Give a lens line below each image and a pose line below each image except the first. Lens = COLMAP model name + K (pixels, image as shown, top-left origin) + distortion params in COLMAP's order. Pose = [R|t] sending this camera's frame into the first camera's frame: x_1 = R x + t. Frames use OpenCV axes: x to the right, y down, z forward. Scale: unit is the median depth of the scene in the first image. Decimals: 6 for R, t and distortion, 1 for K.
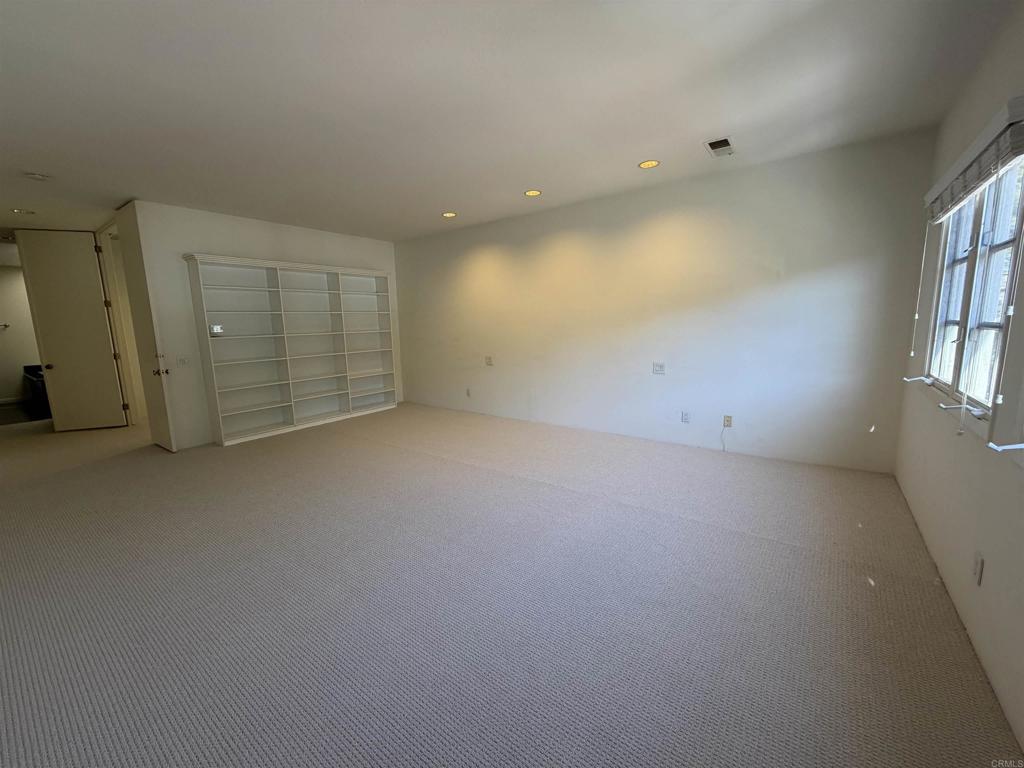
lens RADIAL K [[411.6, 0, 509.8], [0, 411.6, 384.3], [0, 0, 1]] dist [-0.001738, -0.000447]
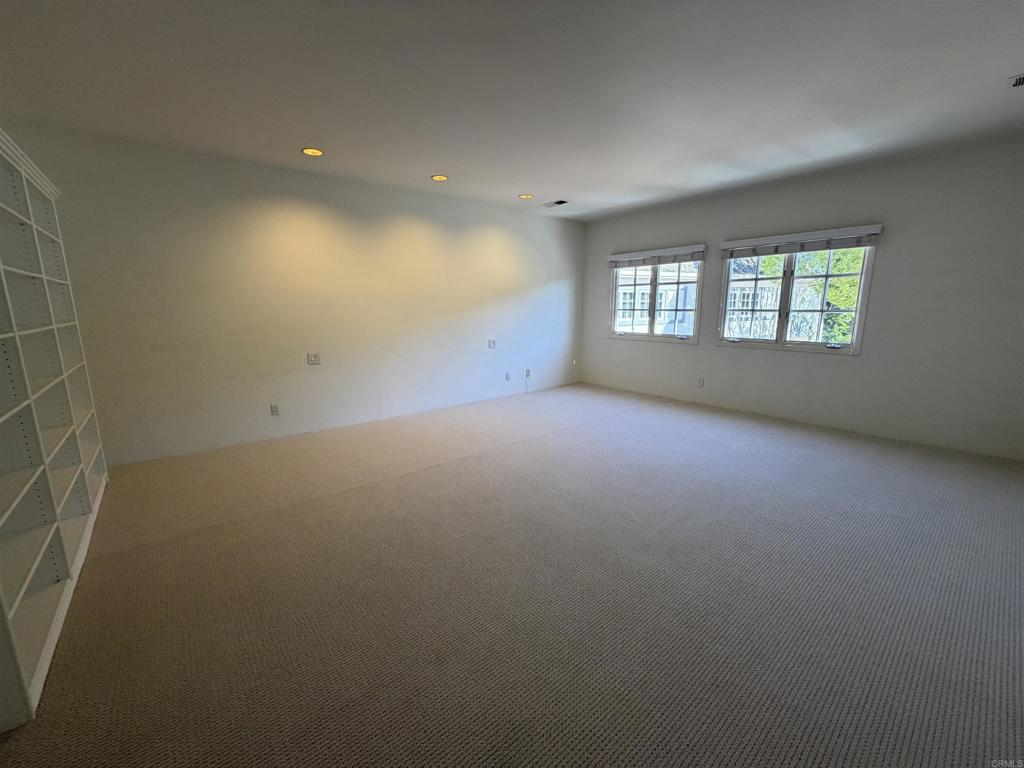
lens RADIAL K [[411.6, 0, 509.4], [0, 411.6, 383.6], [0, 0, 1]] dist [-0.001738, -0.000447]
pose [[0.233190, -0.164096, 0.958486, -0.918900], [0.141803, 0.980861, 0.133428, -0.082894], [-0.962037, 0.104802, 0.251996, 0.630491]]
